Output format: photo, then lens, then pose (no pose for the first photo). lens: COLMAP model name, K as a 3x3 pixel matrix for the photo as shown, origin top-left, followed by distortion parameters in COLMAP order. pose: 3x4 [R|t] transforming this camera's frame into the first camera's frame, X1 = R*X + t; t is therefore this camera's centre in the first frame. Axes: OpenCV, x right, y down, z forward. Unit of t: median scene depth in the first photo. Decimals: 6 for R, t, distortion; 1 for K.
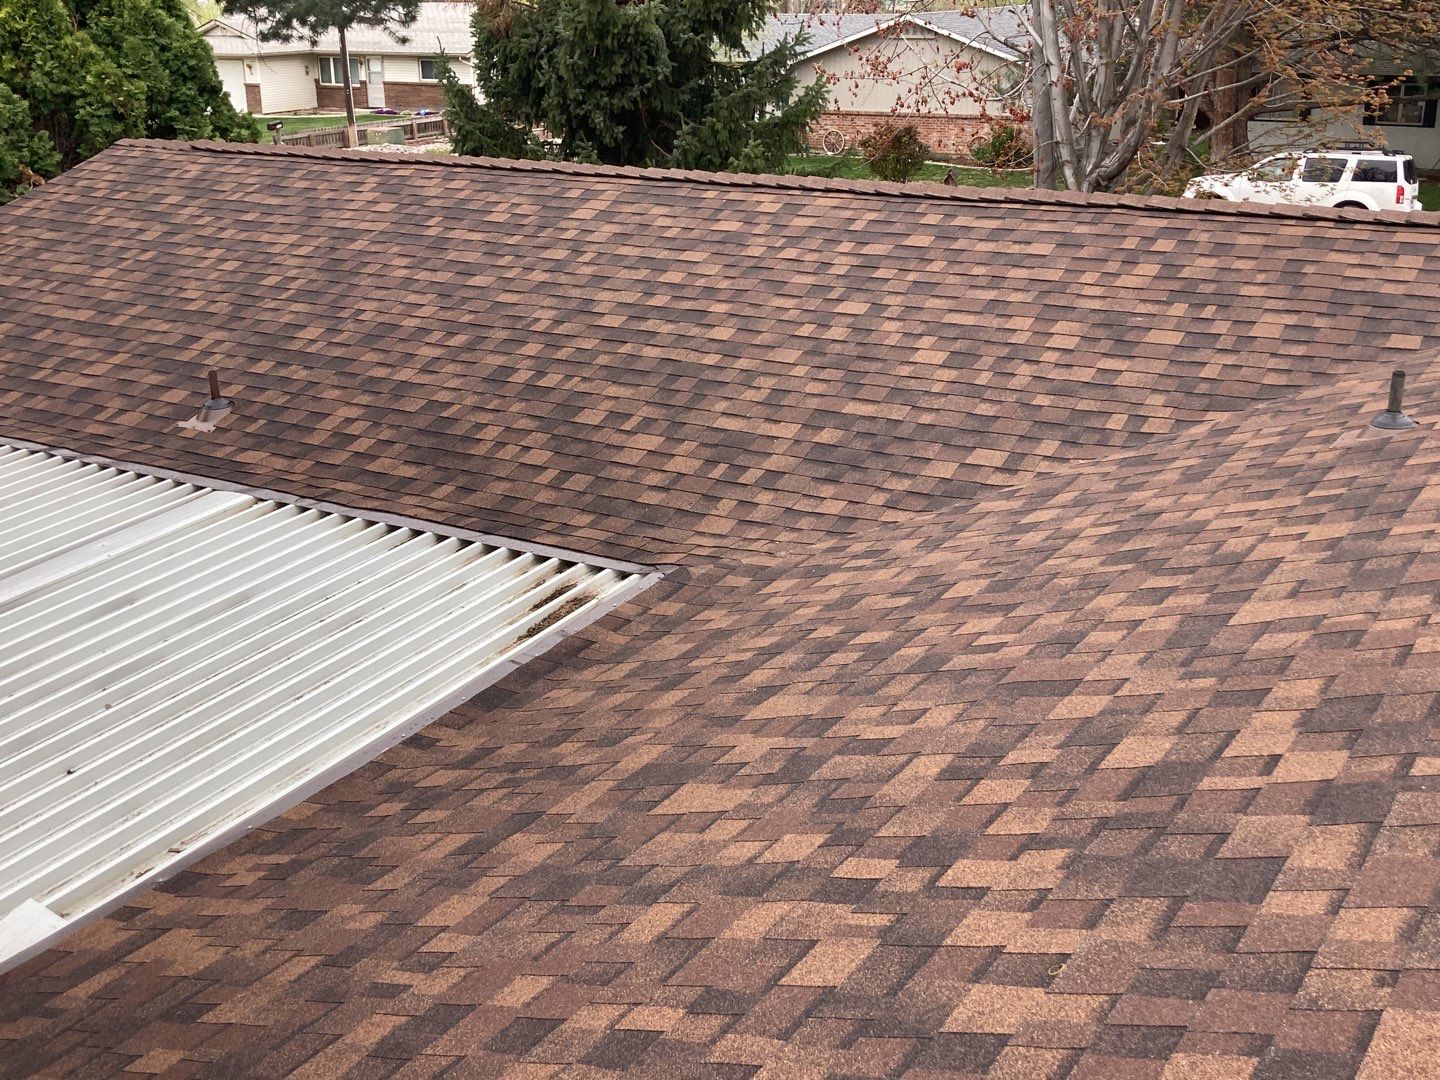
lens RADIAL K [[1649.6, 0, 760.8], [0, 1649.6, 517.6], [0, 0, 1]] dist [0.022096, 0.000000]
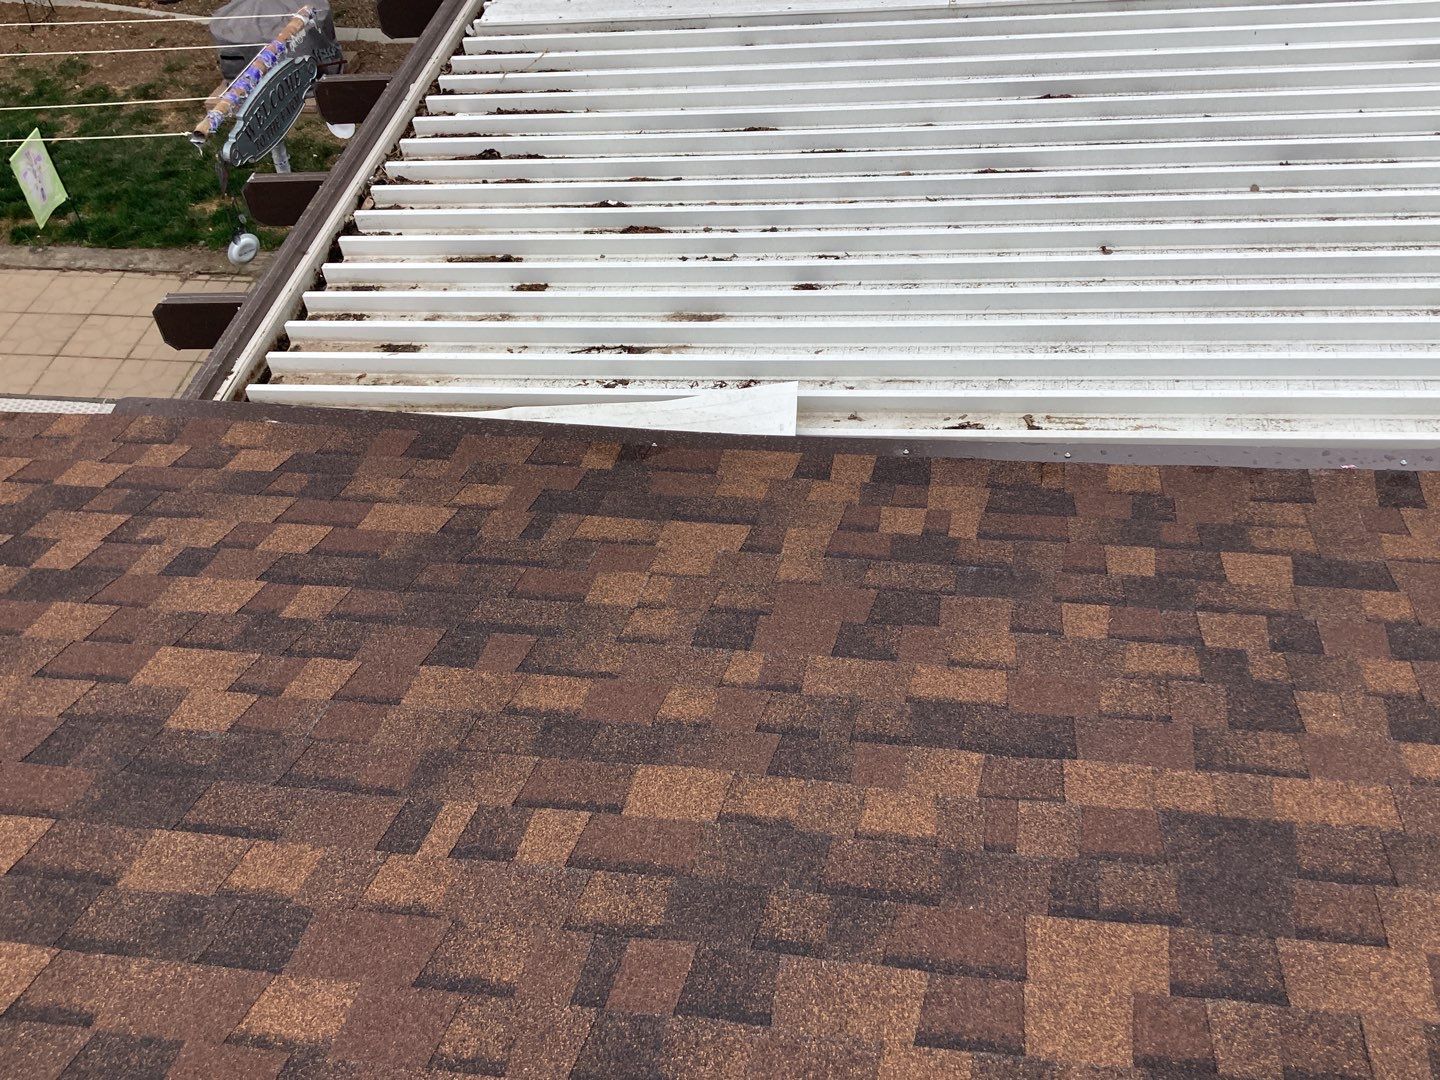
lens RADIAL K [[1649.6, 0, 718.3], [0, 1649.6, 550.4], [0, 0, 1]] dist [0.022096, 0.000000]
pose [[0.362733, 0.613945, -0.701068, 0.100097], [-0.230437, 0.788035, 0.570876, -0.097651], [0.902953, -0.045523, 0.427322, 0.386535]]
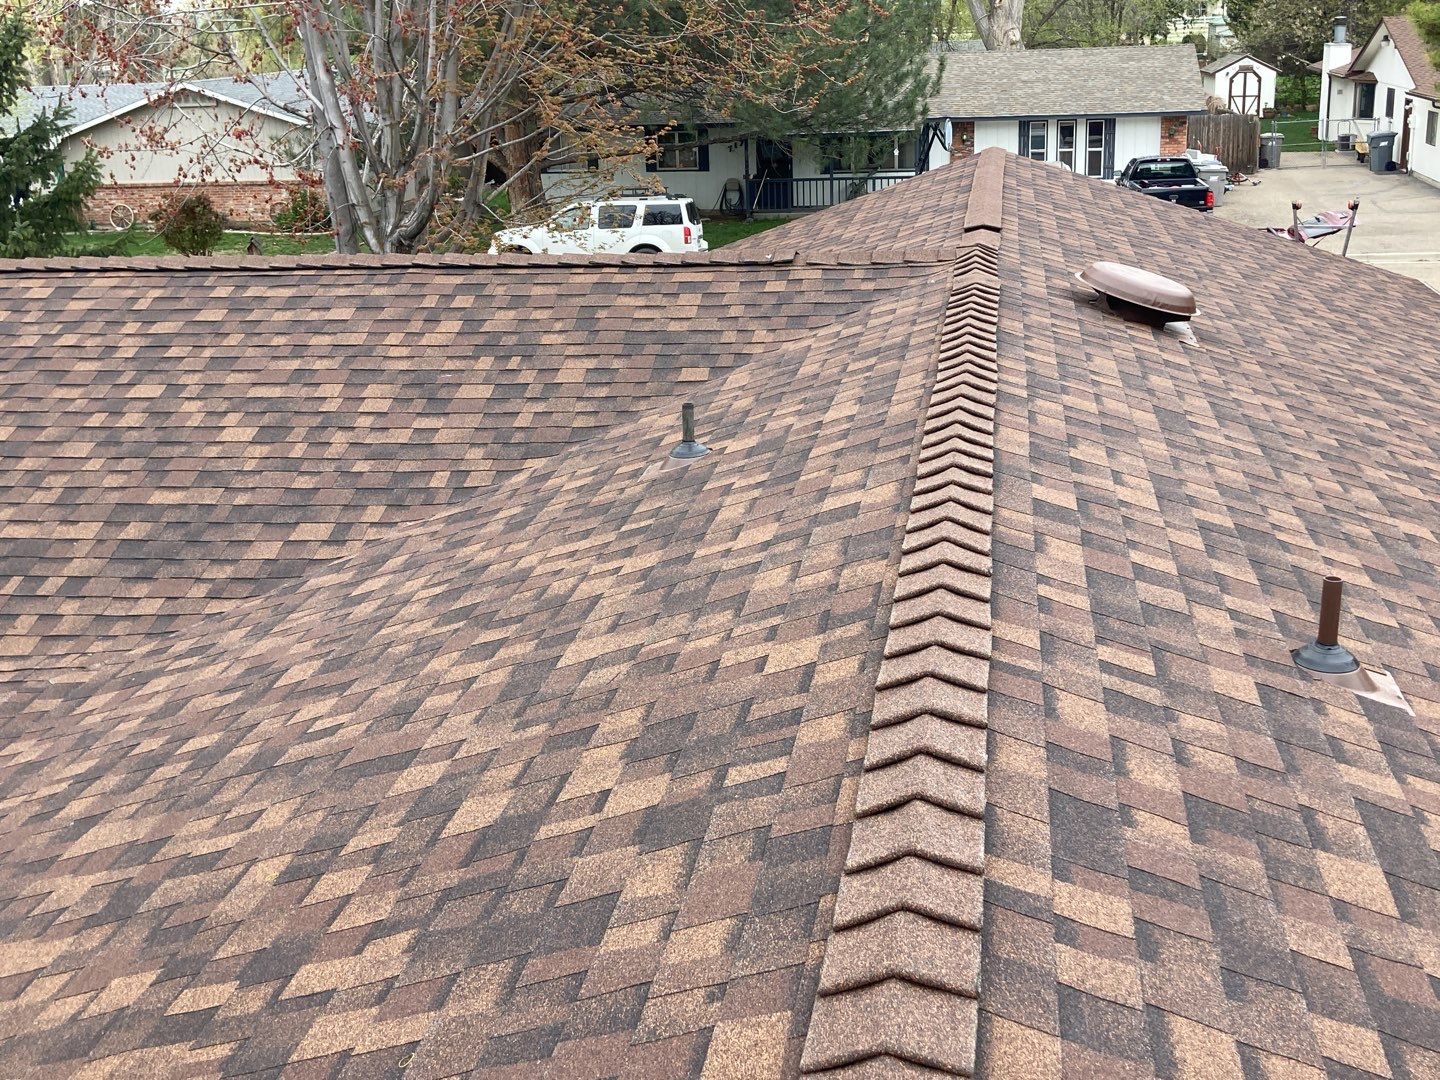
lens RADIAL K [[1649.6, 0, 745.9], [0, 1649.6, 515.0], [0, 0, 1]] dist [0.022096, 0.000000]
pose [[0.920859, -0.129088, 0.367907, 0.017013], [0.142052, 0.989825, -0.008249, -0.002176], [-0.363099, 0.059857, 0.929826, 0.003934]]
